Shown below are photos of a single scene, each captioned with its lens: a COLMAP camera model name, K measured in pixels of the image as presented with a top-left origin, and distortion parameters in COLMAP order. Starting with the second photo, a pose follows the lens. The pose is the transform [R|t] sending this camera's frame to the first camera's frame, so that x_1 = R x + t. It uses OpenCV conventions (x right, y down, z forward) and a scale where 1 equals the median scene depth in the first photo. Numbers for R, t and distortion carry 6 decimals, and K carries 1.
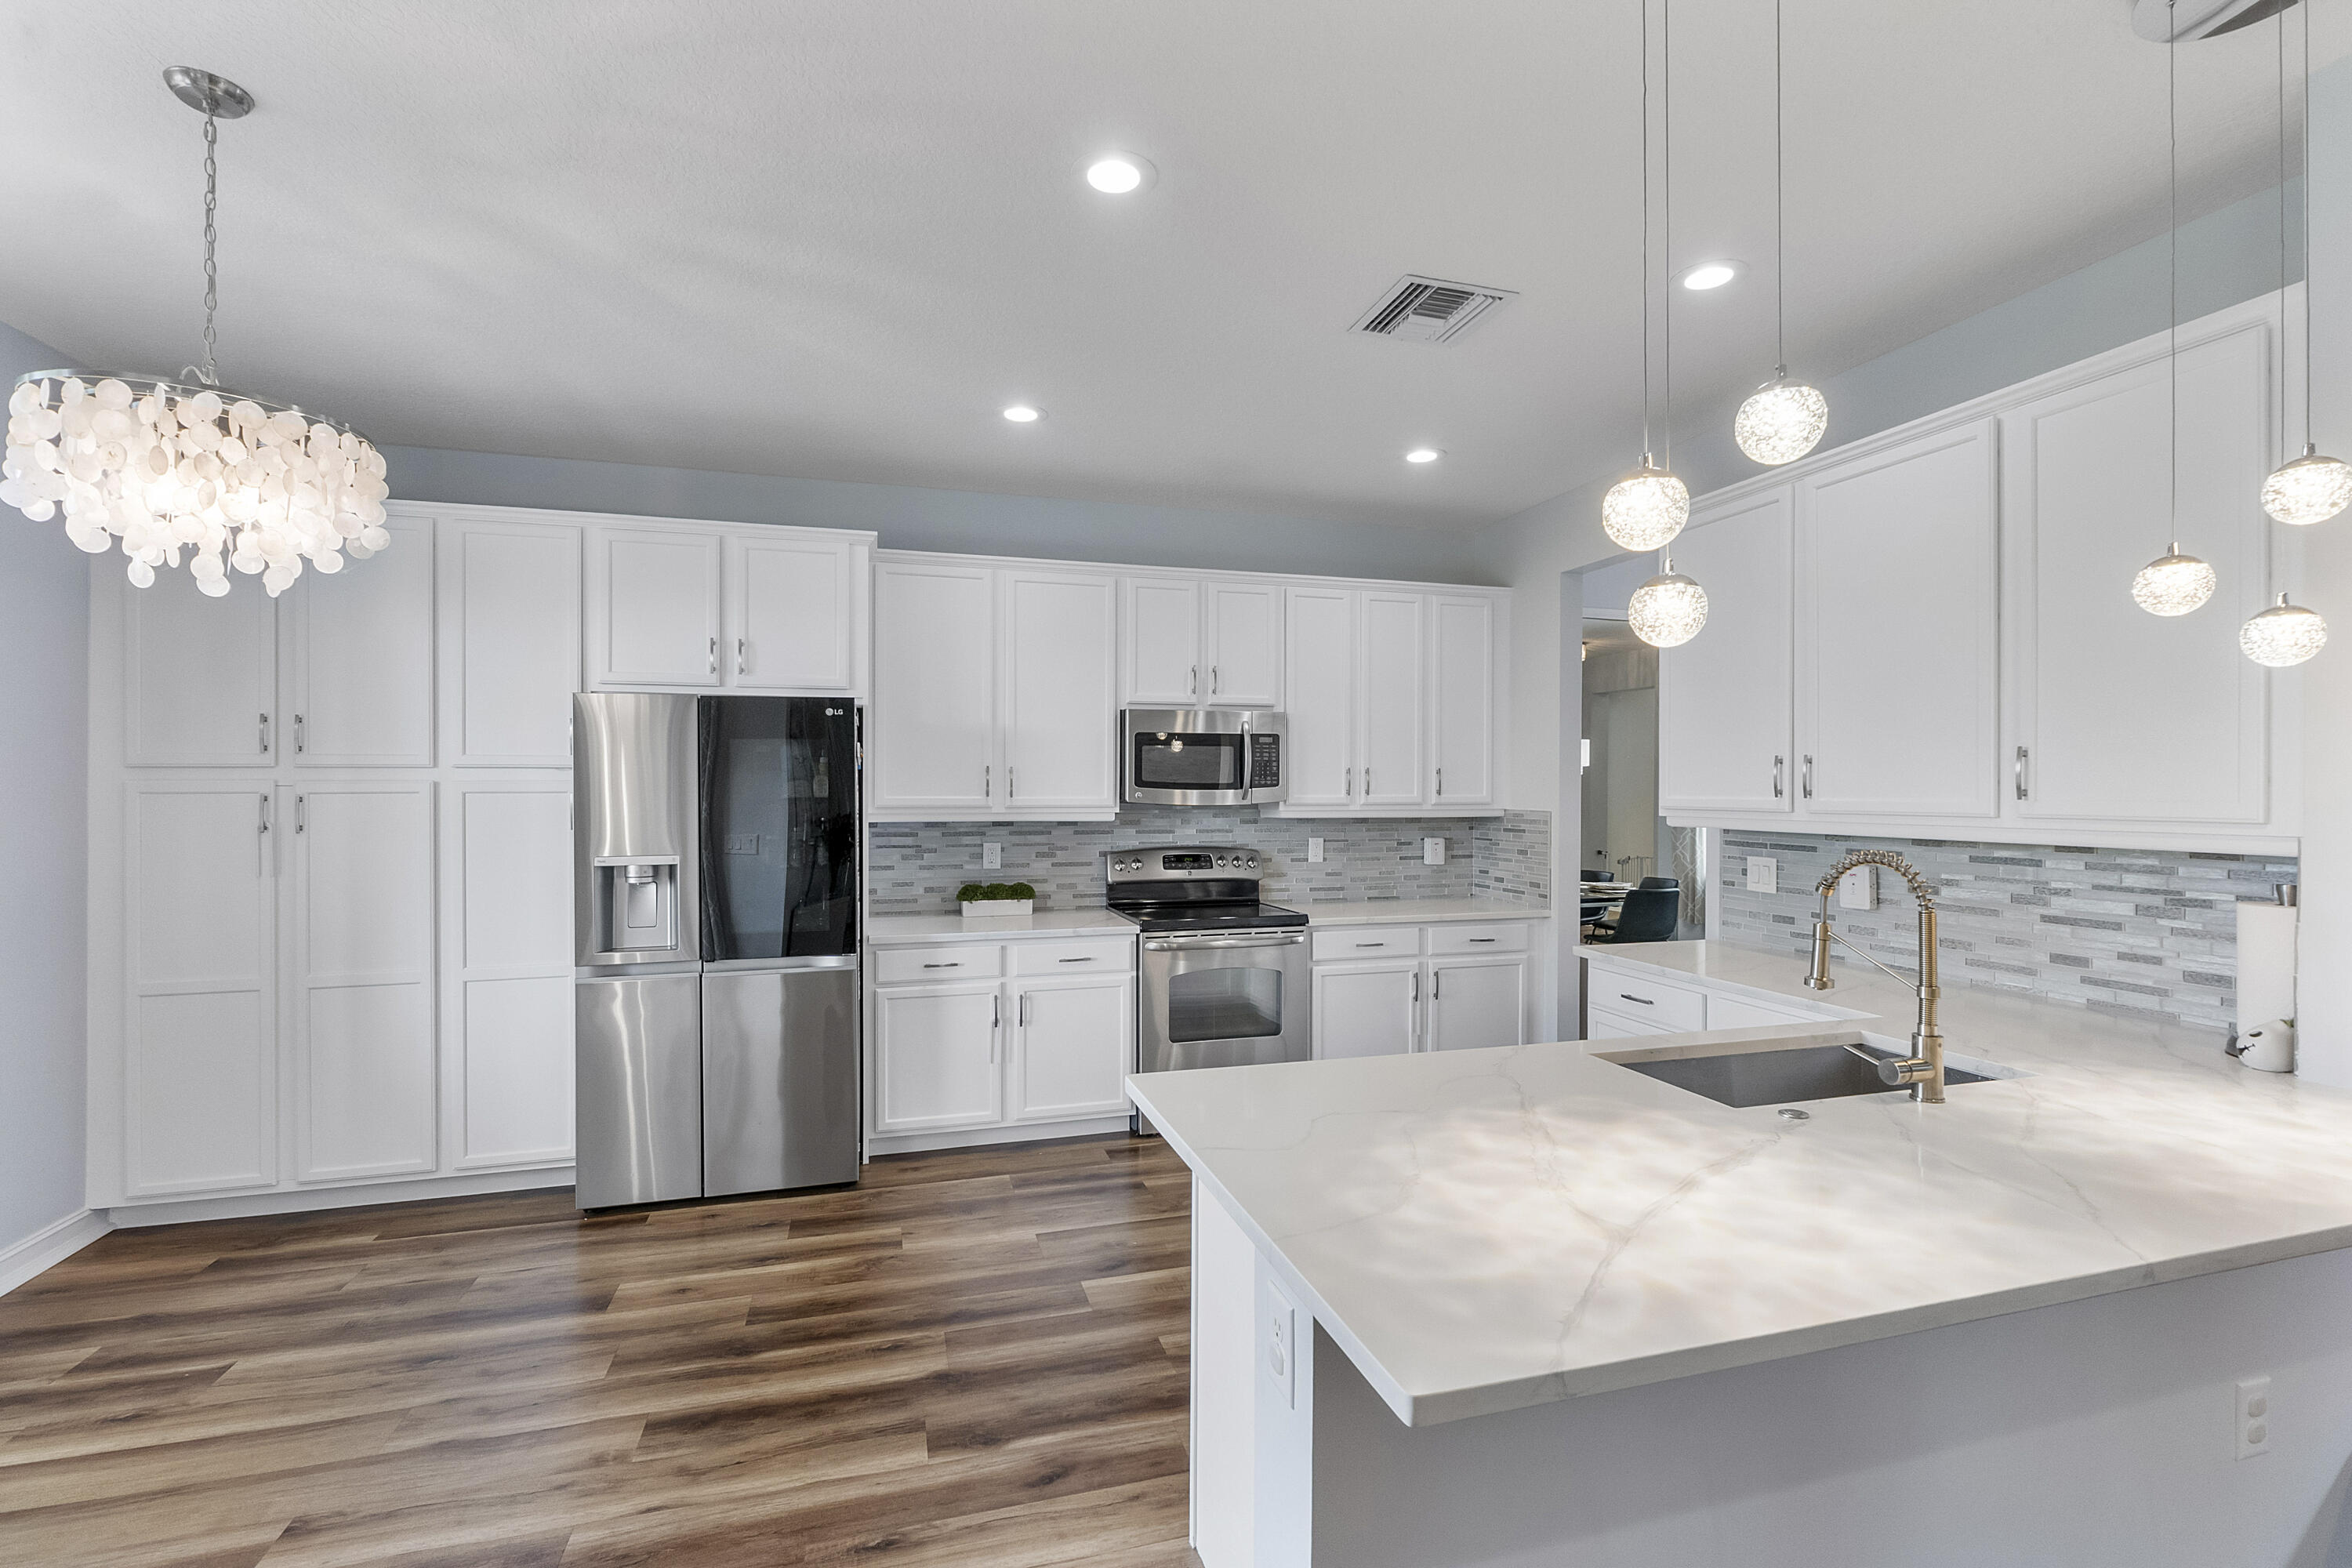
lens RADIAL K [[1005.3, 0, 1176.5], [0, 1005.3, 798.8], [0, 0, 1]] dist [-0.005861, -0.000871]
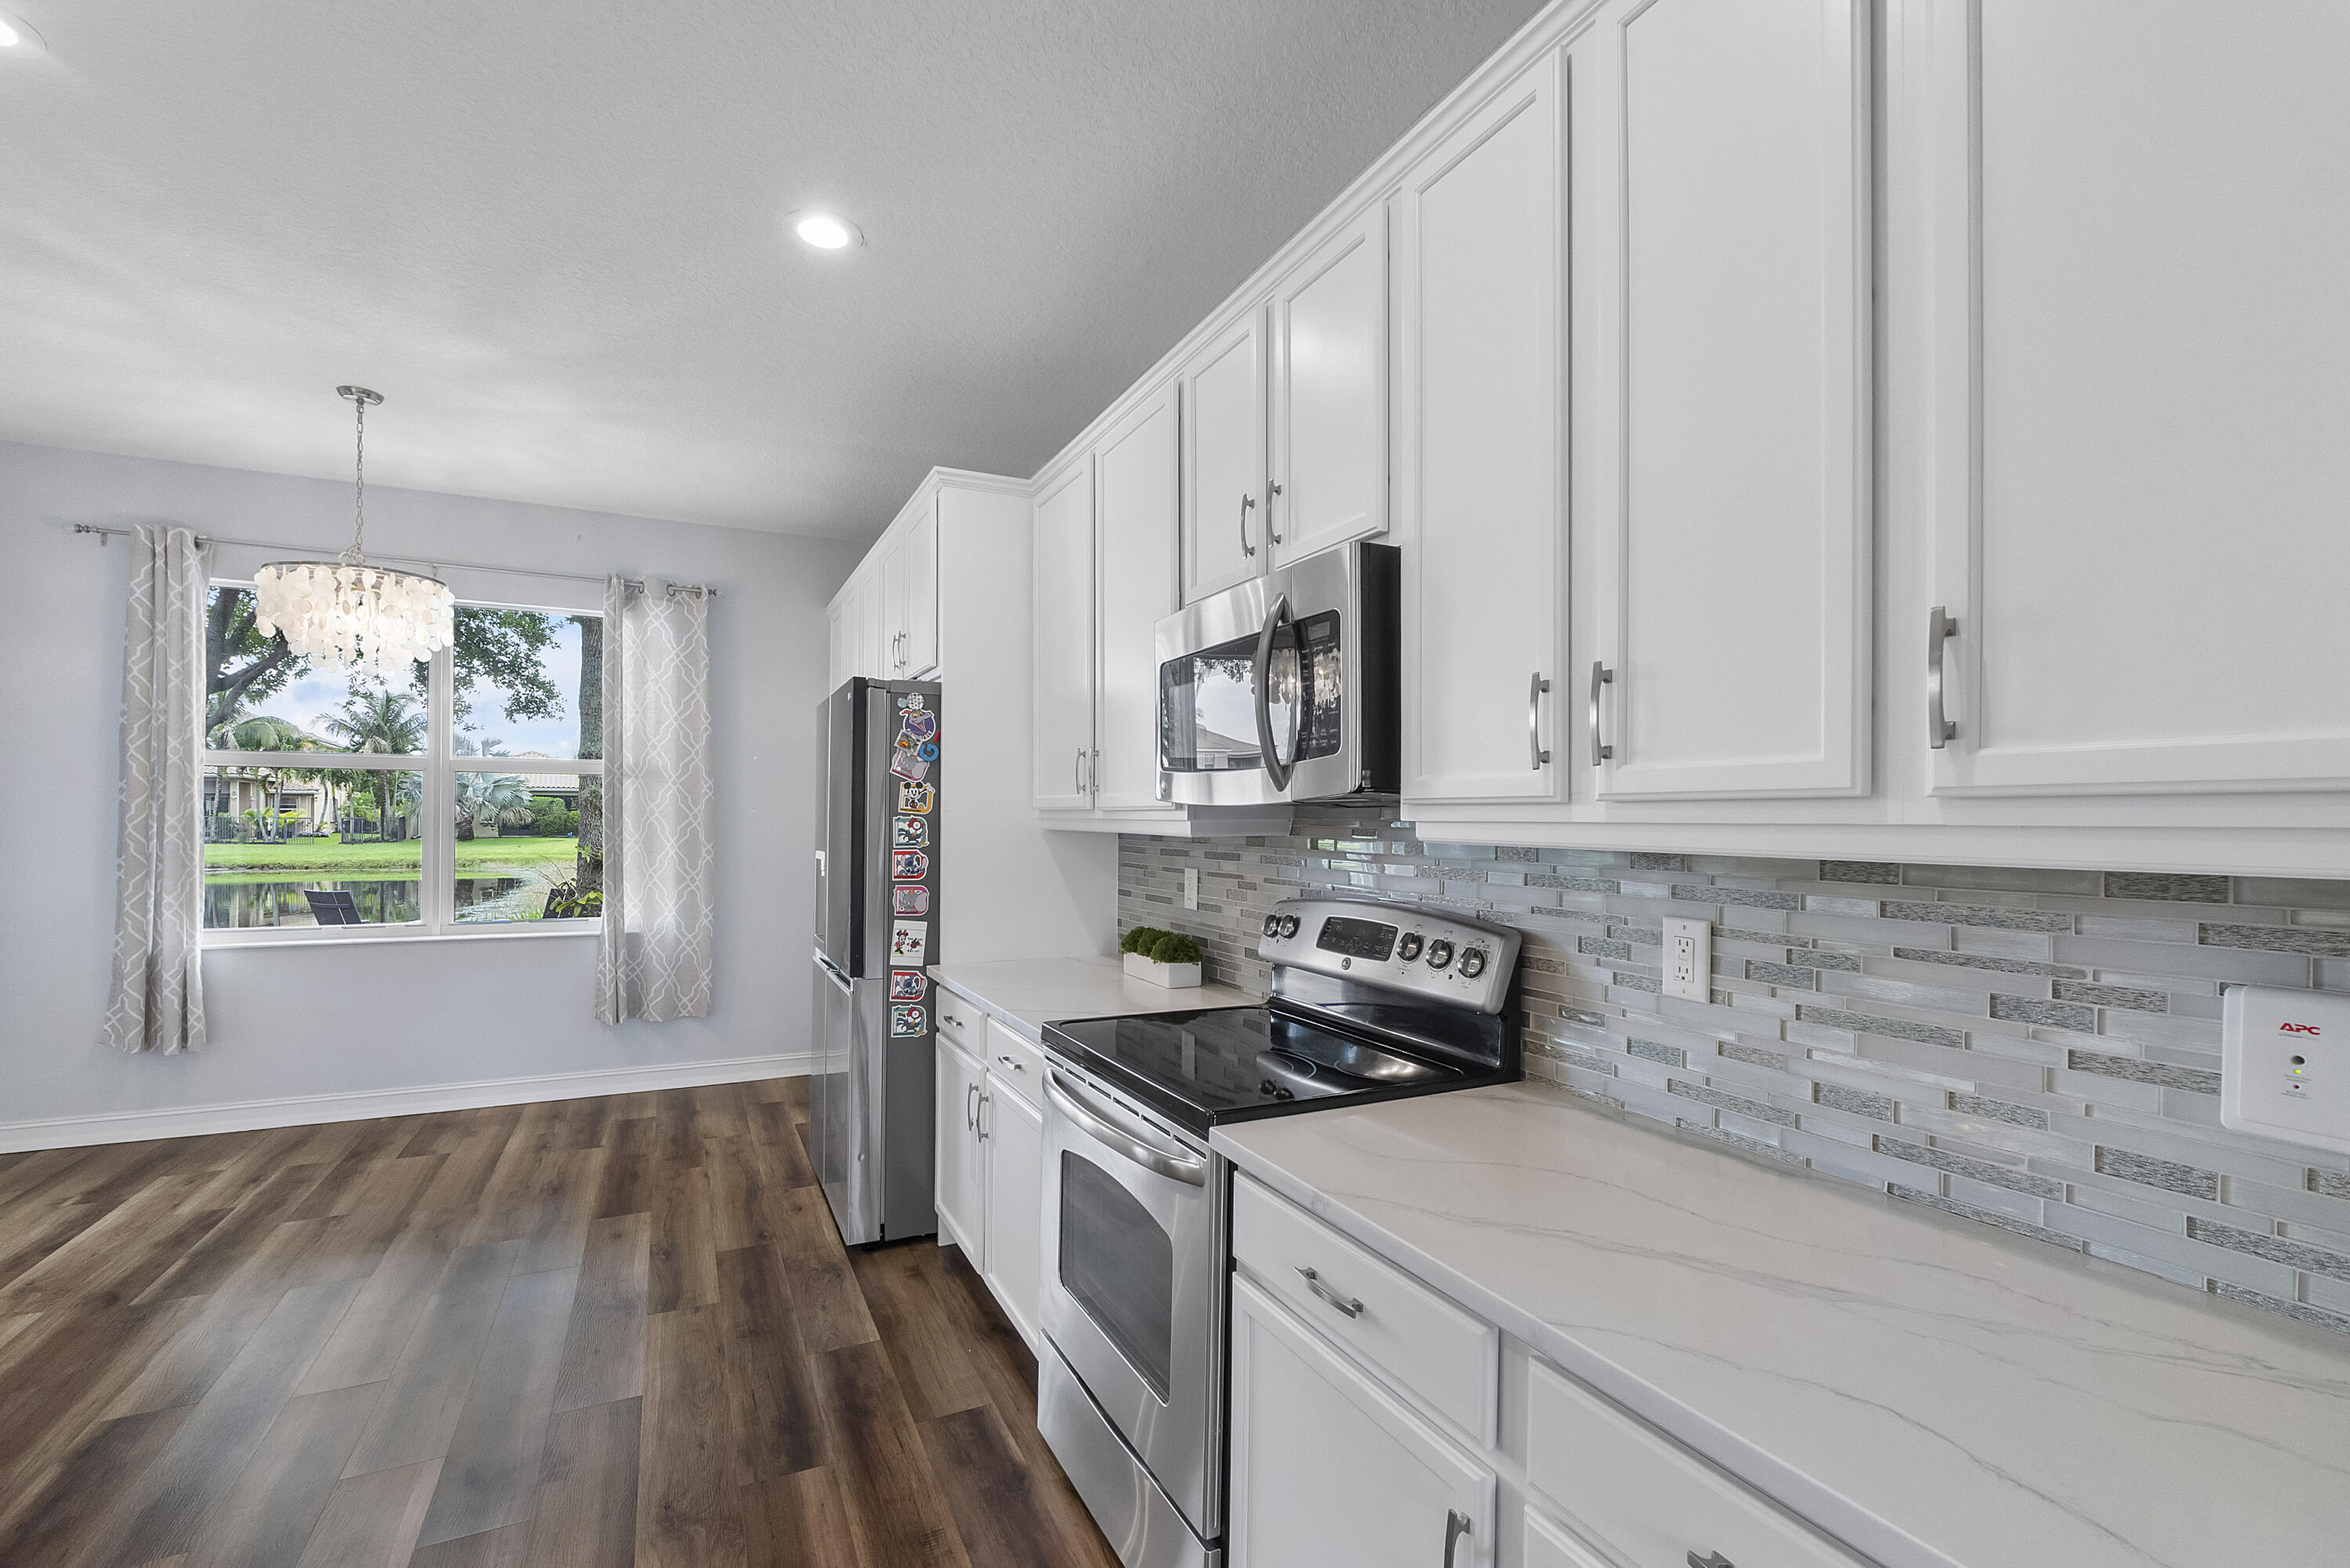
lens RADIAL K [[1004.3, 0, 1176.5], [0, 1004.3, 819.5], [0, 0, 1]] dist [-0.005861, -0.000871]
pose [[0.180199, 0.003754, -0.983623, 0.527653], [-0.012171, 0.999925, 0.001587, 0.014348], [0.983555, 0.011685, 0.180231, 1.046202]]
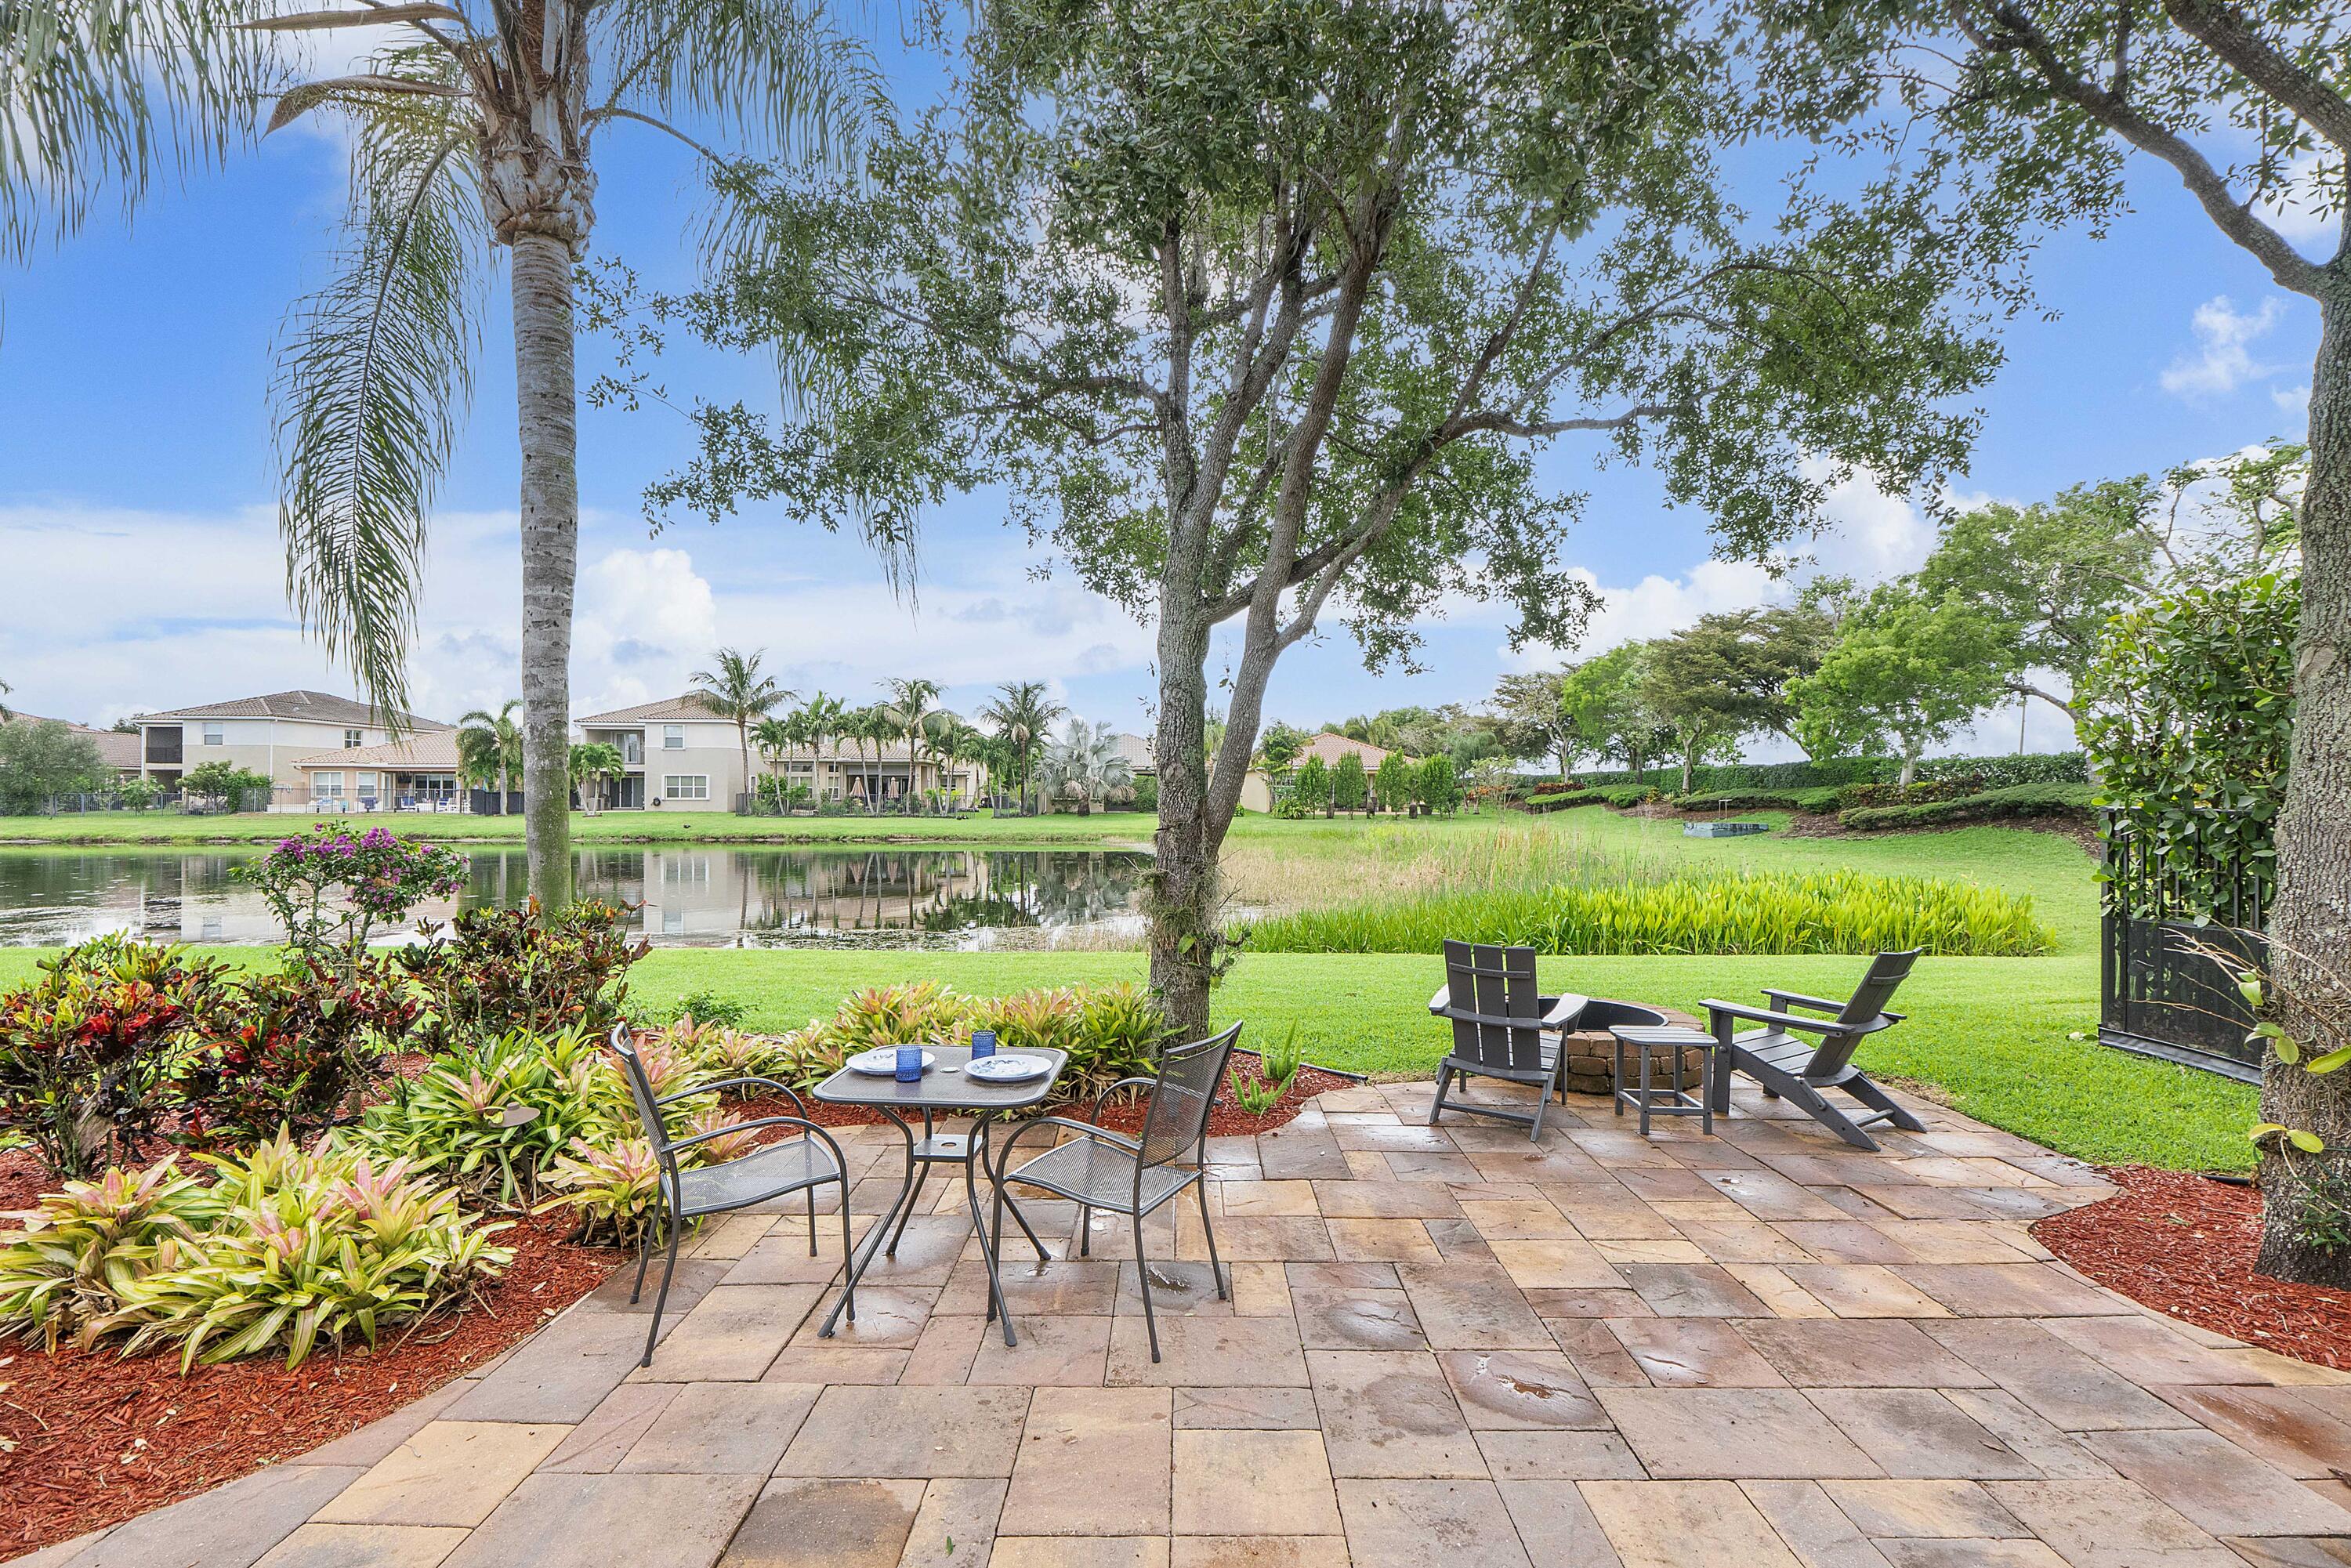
lens RADIAL K [[1004.8, 0, 1186.3], [0, 1004.8, 785.1], [0, 0, 1]] dist [-0.005861, -0.000871]
pose [[-0.278838, -0.006436, -0.960316, -0.865305], [-0.009830, 0.999944, -0.003847, 0.021784], [0.960288, 0.008367, -0.278886, -0.537233]]
